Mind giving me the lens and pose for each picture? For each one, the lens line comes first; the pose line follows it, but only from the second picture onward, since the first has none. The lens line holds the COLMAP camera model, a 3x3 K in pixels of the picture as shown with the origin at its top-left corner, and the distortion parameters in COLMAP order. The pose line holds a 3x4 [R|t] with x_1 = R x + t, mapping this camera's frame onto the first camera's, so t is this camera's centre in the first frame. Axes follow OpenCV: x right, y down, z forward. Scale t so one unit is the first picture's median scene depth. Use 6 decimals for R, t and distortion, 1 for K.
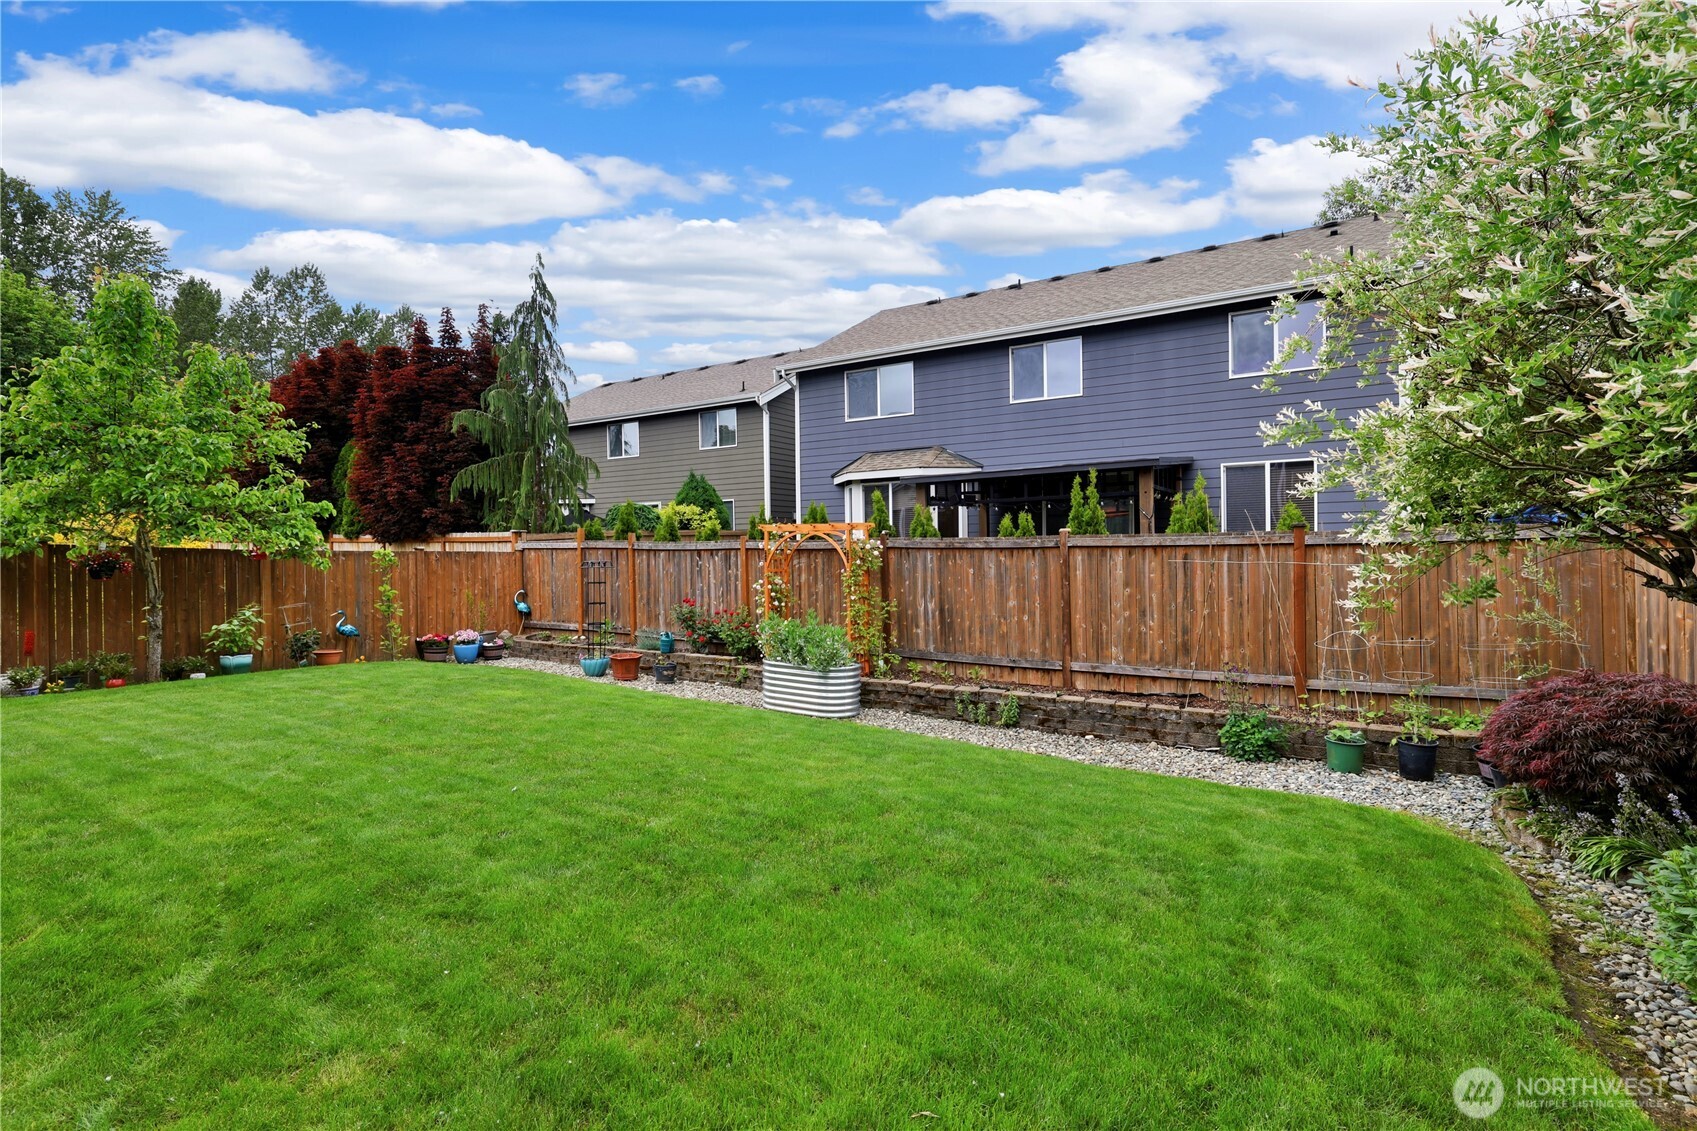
lens RADIAL K [[776.4, 0, 846.9], [0, 776.4, 554.1], [0, 0, 1]] dist [-0.000924, -0.000482]
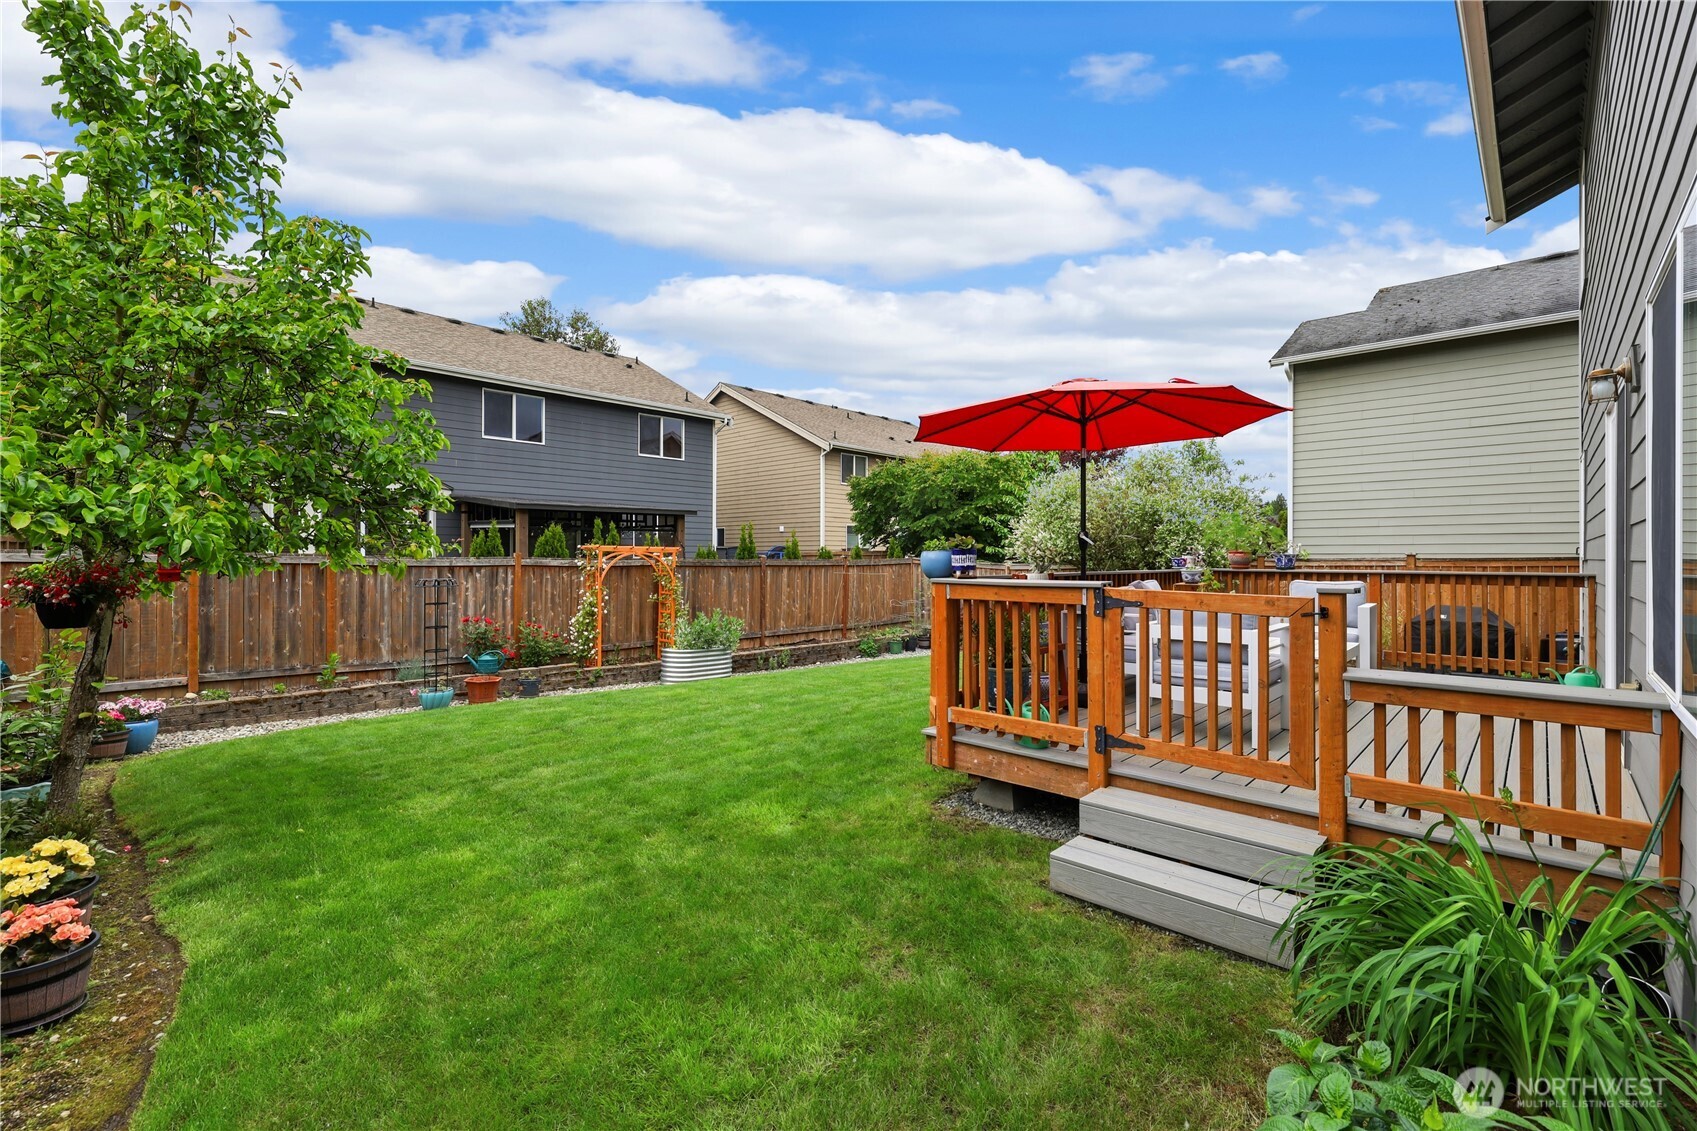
lens RADIAL K [[732.4, 0, 843.4], [0, 732.4, 558.6], [0, 0, 1]] dist [0.002305, 0.000251]
pose [[0.217941, 0.014210, 0.975859, -0.973641], [0.003585, 0.999876, -0.015360, 0.000426], [-0.975955, 0.006846, 0.217863, 0.348455]]
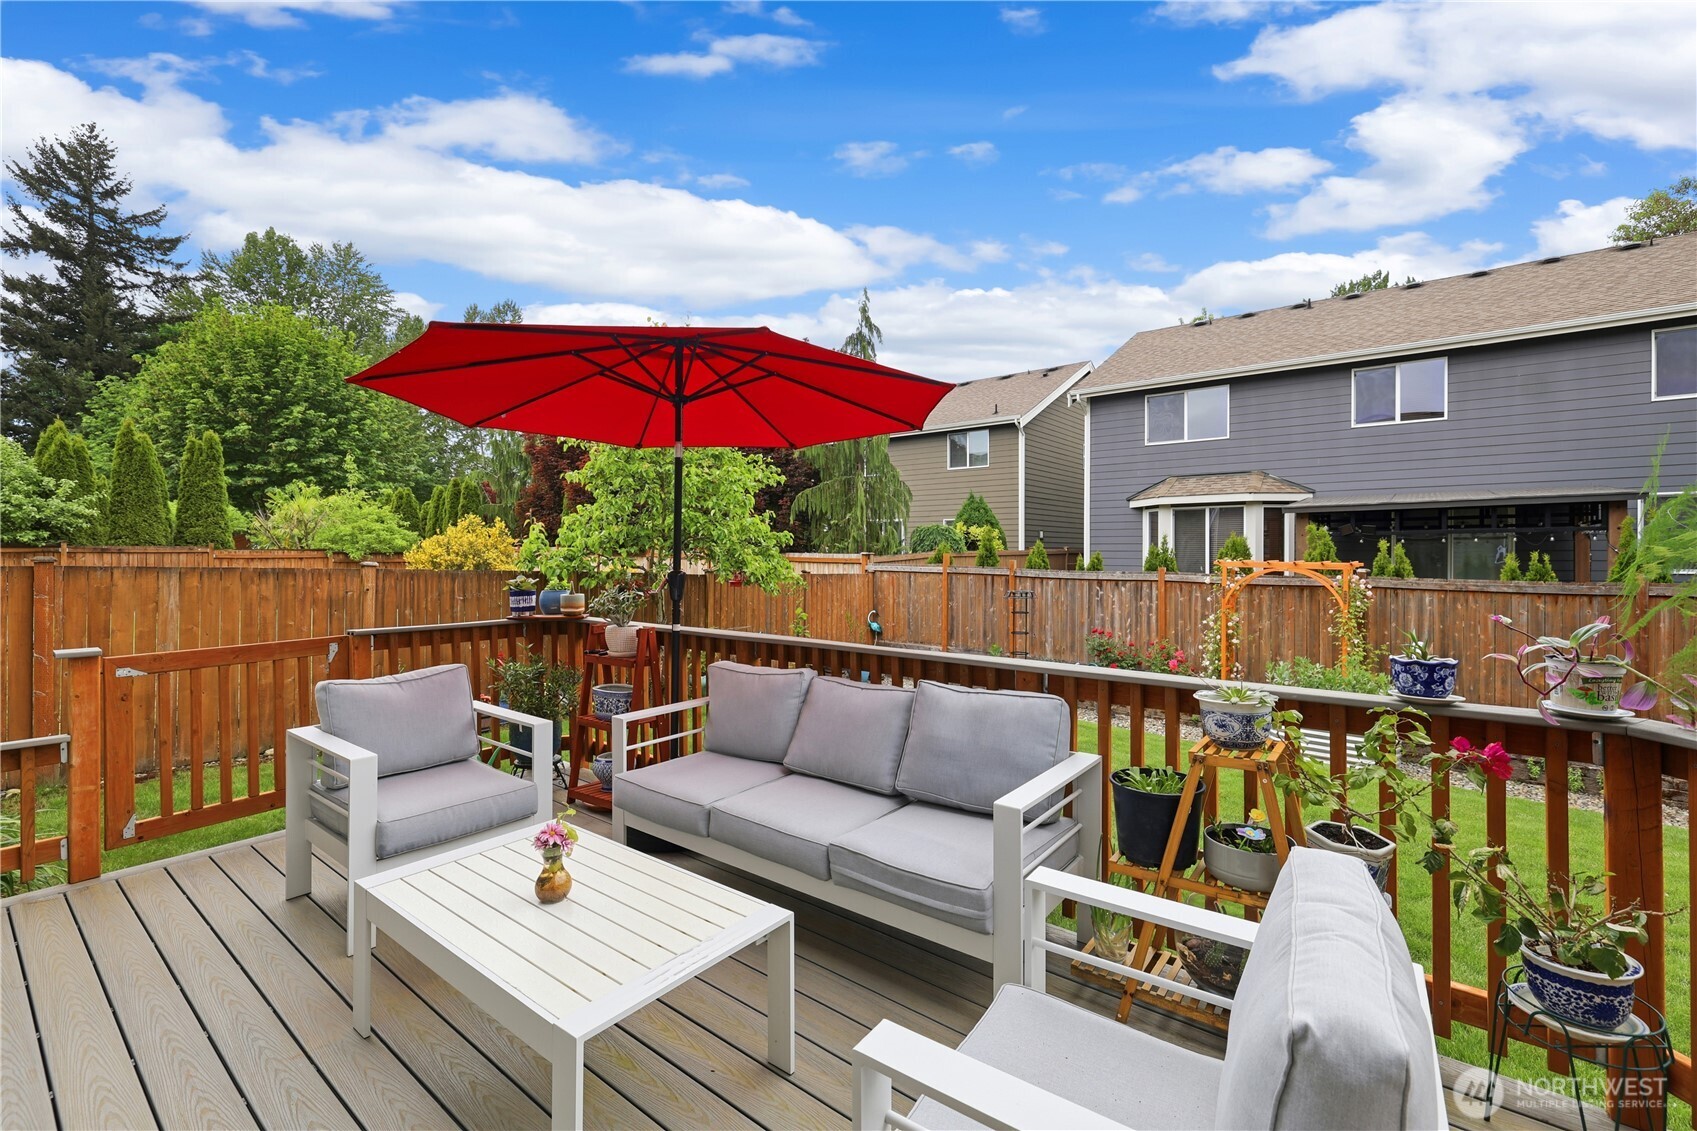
lens RADIAL K [[729.3, 0, 848.6], [0, 729.3, 554.5], [0, 0, 1]] dist [0.000138, -0.000132]
pose [[0.991654, 0.016161, -0.127914, -0.399354], [-0.016927, 0.999845, -0.004901, -0.028461], [0.127815, 0.007025, 0.991773, 0.026727]]
